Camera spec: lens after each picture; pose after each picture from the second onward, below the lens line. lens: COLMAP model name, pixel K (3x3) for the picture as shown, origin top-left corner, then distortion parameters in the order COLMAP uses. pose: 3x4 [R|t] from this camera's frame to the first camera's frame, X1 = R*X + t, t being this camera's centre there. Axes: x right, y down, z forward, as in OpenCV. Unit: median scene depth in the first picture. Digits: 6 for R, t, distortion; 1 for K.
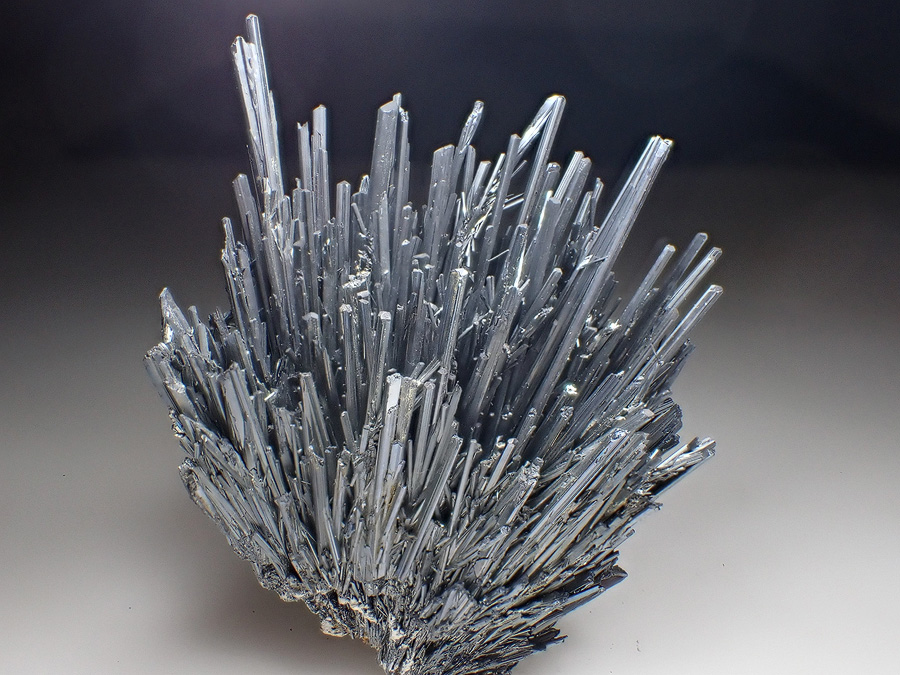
lens RADIAL K [[1123.2, 0, 450.0], [0, 1123.2, 337.5], [0, 0, 1]] dist [0.003782, -0.015818]
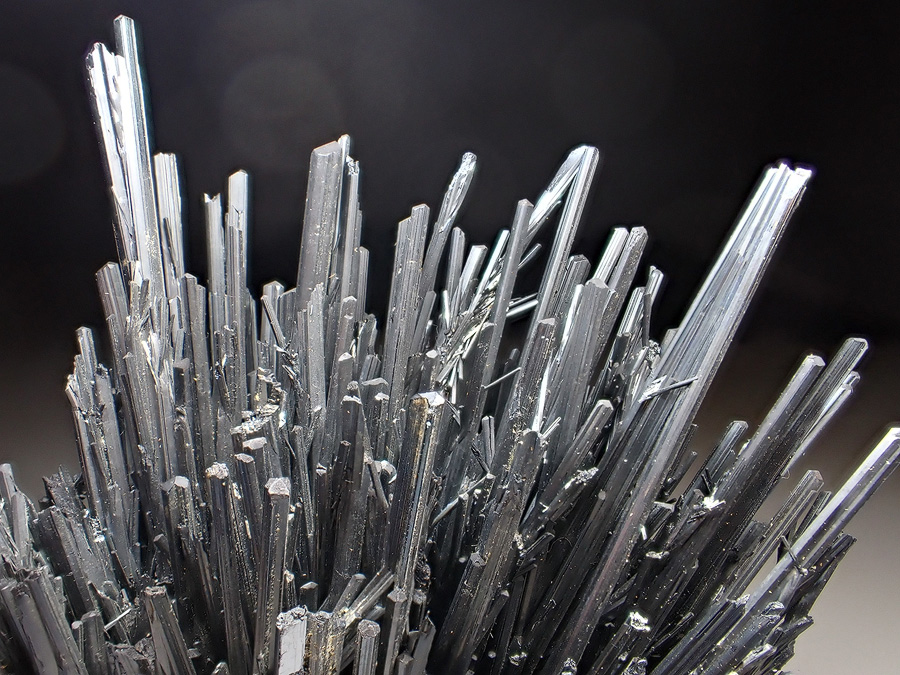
lens RADIAL K [[889.7, 0, 450.8], [0, 889.7, 331.6], [0, 0, 1]] dist [-0.013033, 0.007023]
pose [[0.999998, 0.002227, -0.000024, 0.015538], [-0.002198, 0.985059, -0.172203, -0.016378], [-0.000360, 0.172202, 0.985062, 0.512549]]
